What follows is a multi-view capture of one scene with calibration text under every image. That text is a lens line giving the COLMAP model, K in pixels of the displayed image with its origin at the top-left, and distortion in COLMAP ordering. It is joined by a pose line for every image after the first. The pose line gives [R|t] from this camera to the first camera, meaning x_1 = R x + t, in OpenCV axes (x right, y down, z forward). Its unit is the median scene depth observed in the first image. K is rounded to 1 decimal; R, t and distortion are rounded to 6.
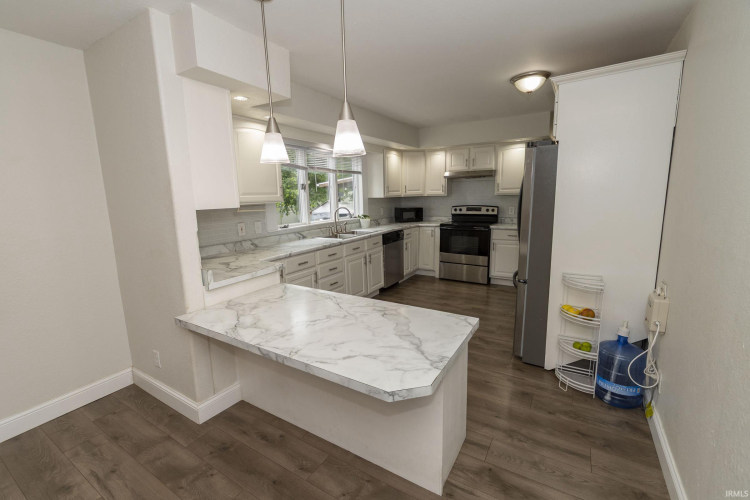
lens RADIAL K [[328.9, 0, 369.3], [0, 328.9, 243.0], [0, 0, 1]] dist [0.005370, 0.000440]
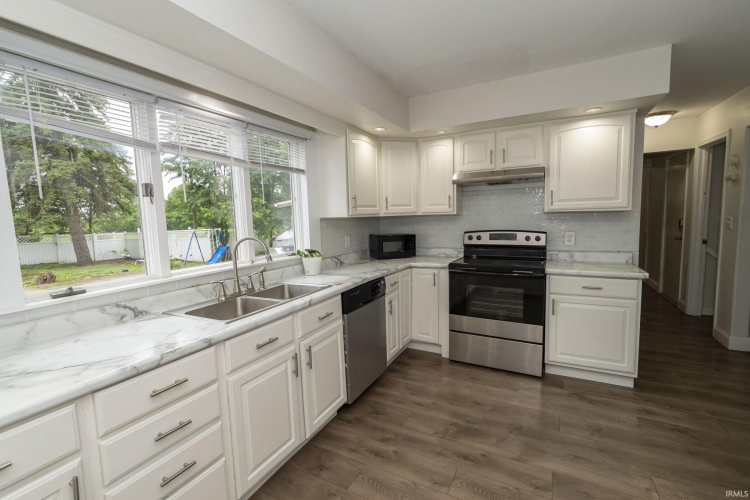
lens RADIAL K [[328.9, 0, 375.7], [0, 328.9, 252.2], [0, 0, 1]] dist [0.005370, 0.000440]
pose [[0.996515, -0.012909, 0.082408, 0.044610], [0.016530, 0.998921, -0.043409, -0.055587], [-0.081759, 0.044620, 0.995653, 0.454026]]
